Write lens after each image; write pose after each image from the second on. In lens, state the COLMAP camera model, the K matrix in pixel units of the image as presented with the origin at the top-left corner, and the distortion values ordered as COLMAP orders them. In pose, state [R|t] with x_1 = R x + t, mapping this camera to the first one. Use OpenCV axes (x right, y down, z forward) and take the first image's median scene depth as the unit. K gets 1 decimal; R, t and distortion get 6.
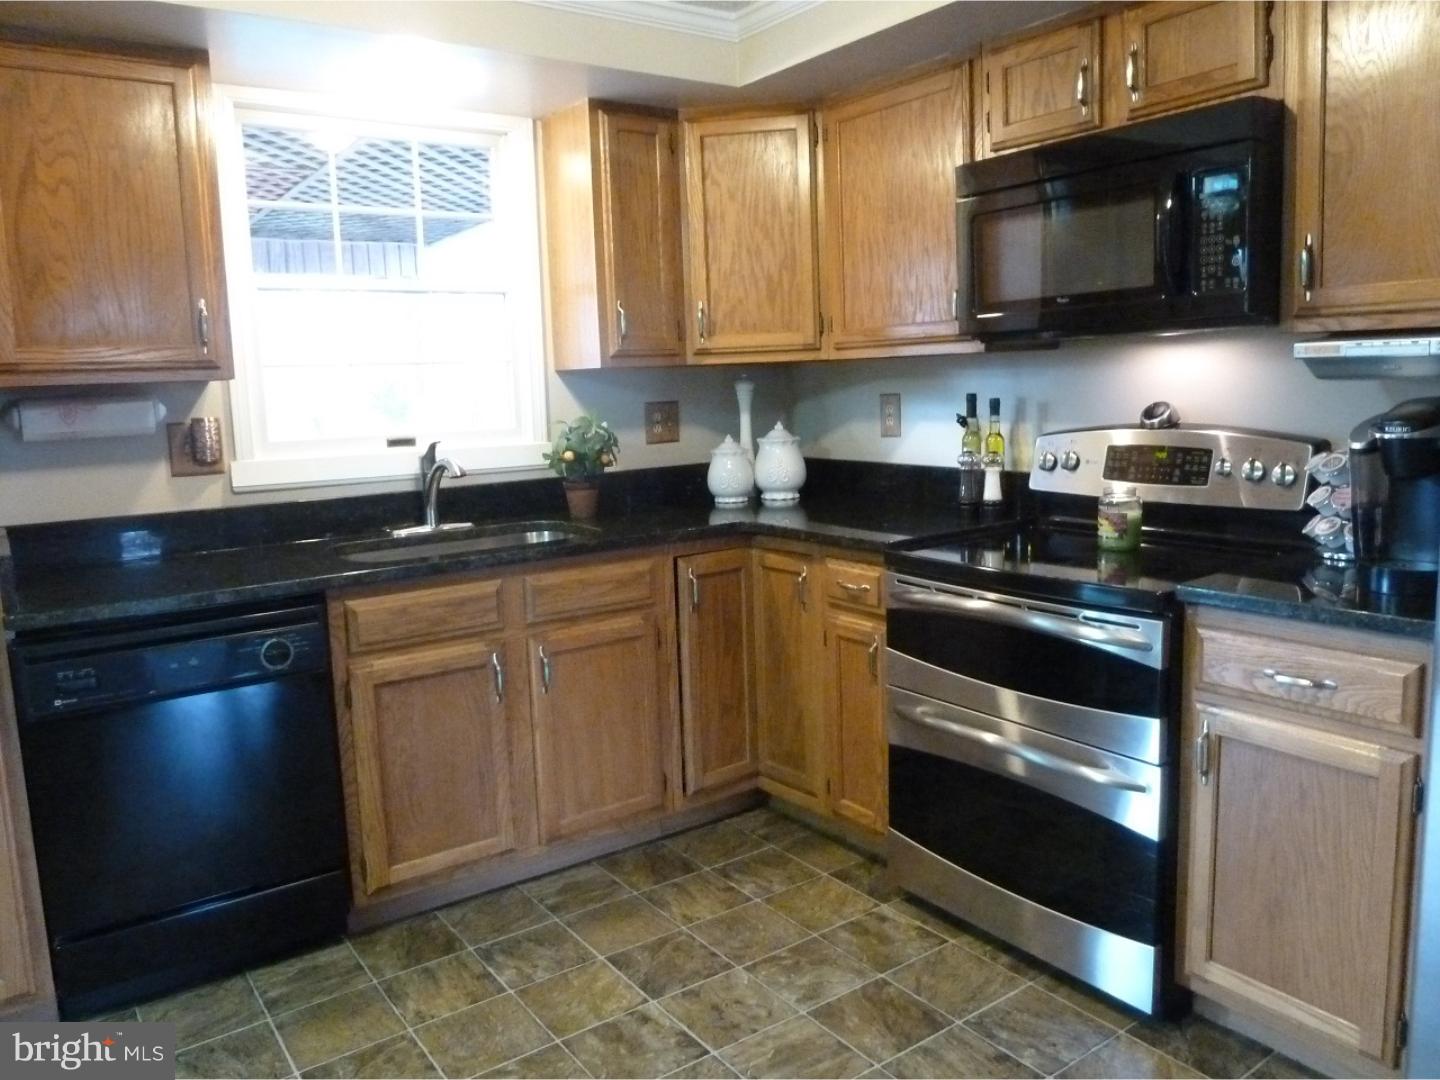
lens RADIAL K [[1074.8, 0, 718.3], [0, 1074.8, 533.4], [0, 0, 1]] dist [-0.036074, -0.000228]
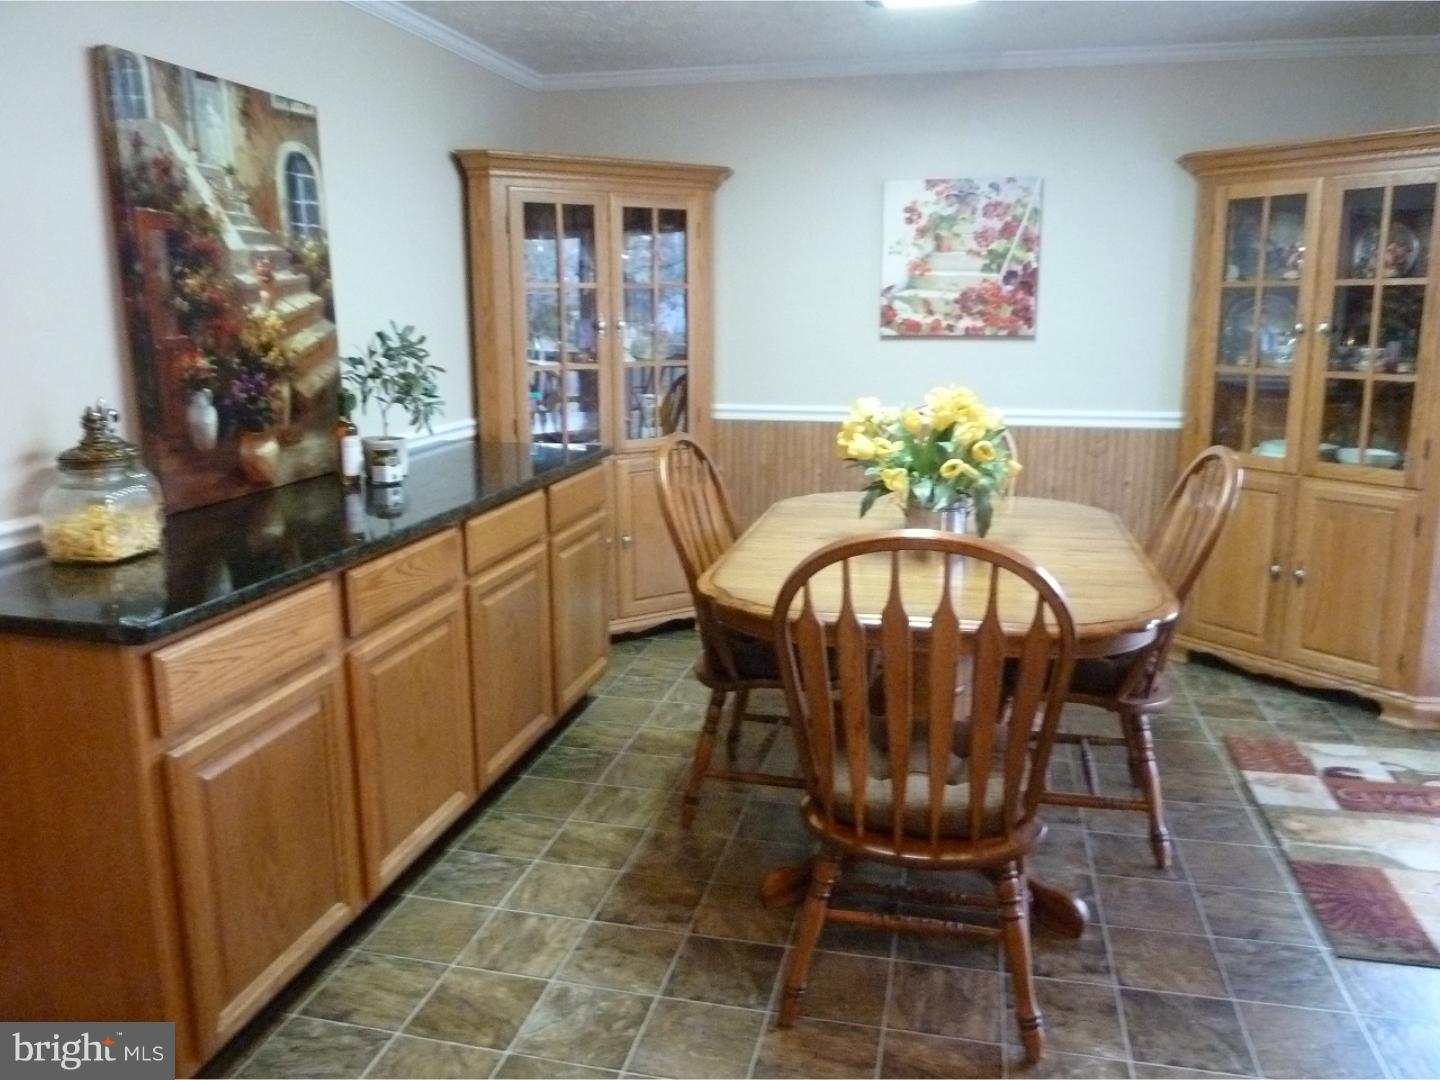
lens RADIAL K [[1074.8, 0, 722.3], [0, 1074.8, 537.6], [0, 0, 1]] dist [-0.036074, -0.000228]
pose [[-0.751844, 0.162102, -0.639104, 0.404609], [-0.071243, 0.943659, 0.323160, -0.203908], [0.655481, 0.288497, -0.697936, 1.291065]]
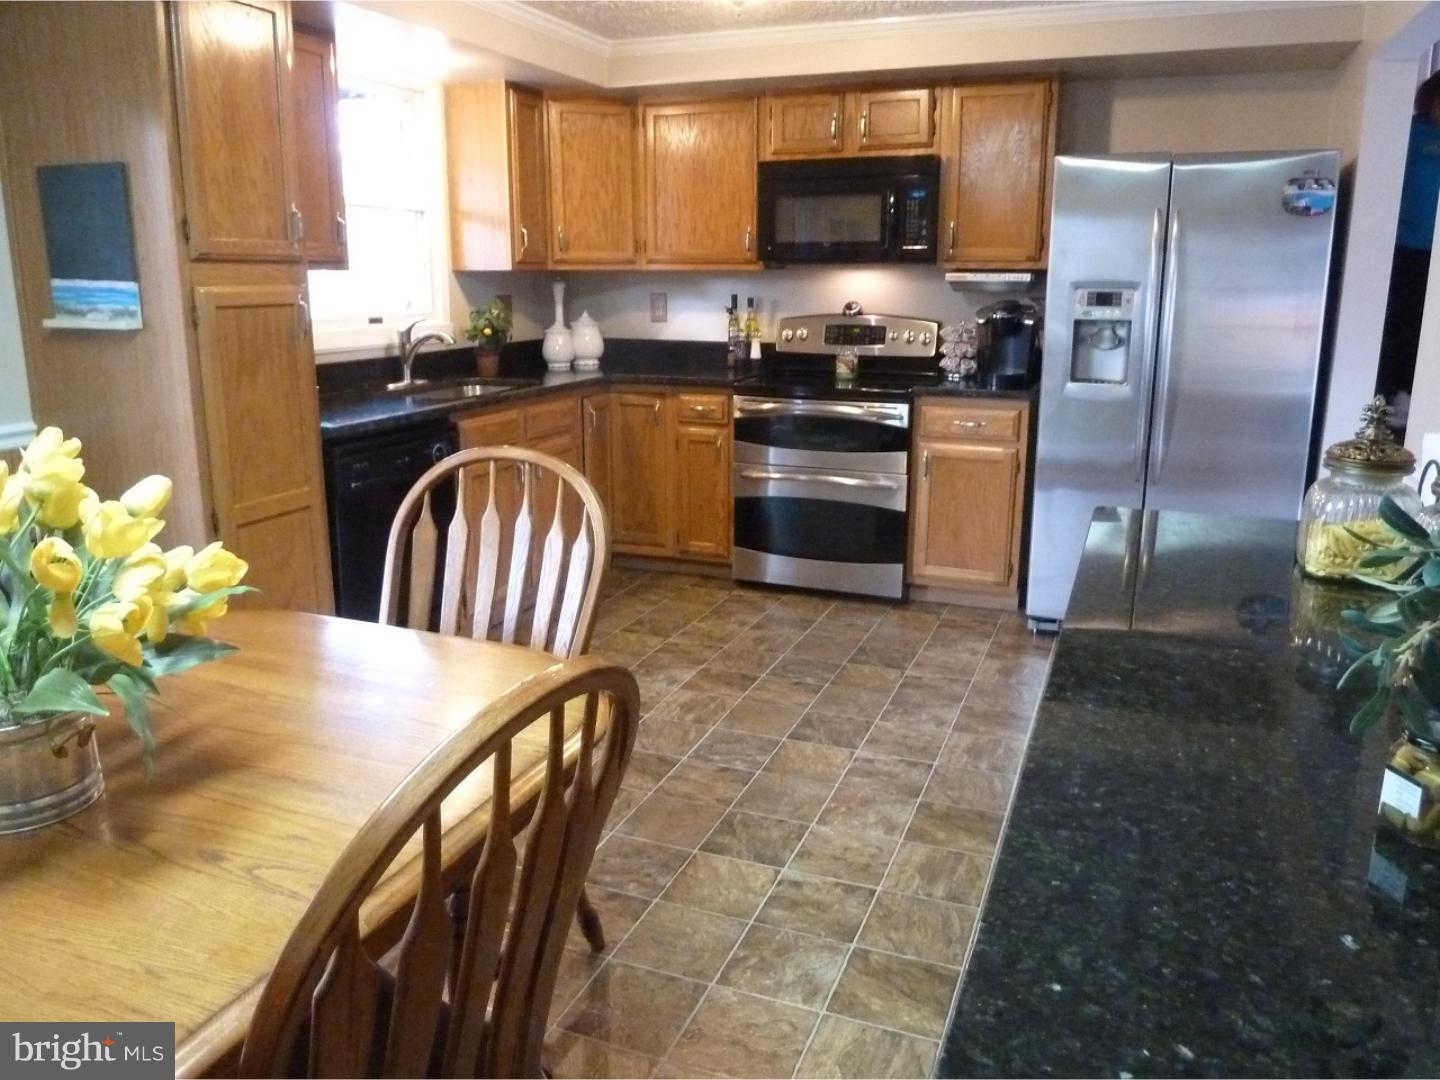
lens RADIAL K [[1074.8, 0, 721.0], [0, 1074.8, 537.2], [0, 0, 1]] dist [-0.036074, -0.000228]
pose [[0.835434, -0.095026, 0.541314, -0.739901], [0.047701, 0.993759, 0.100832, 0.076676], [-0.547517, -0.058417, 0.834753, -0.407914]]
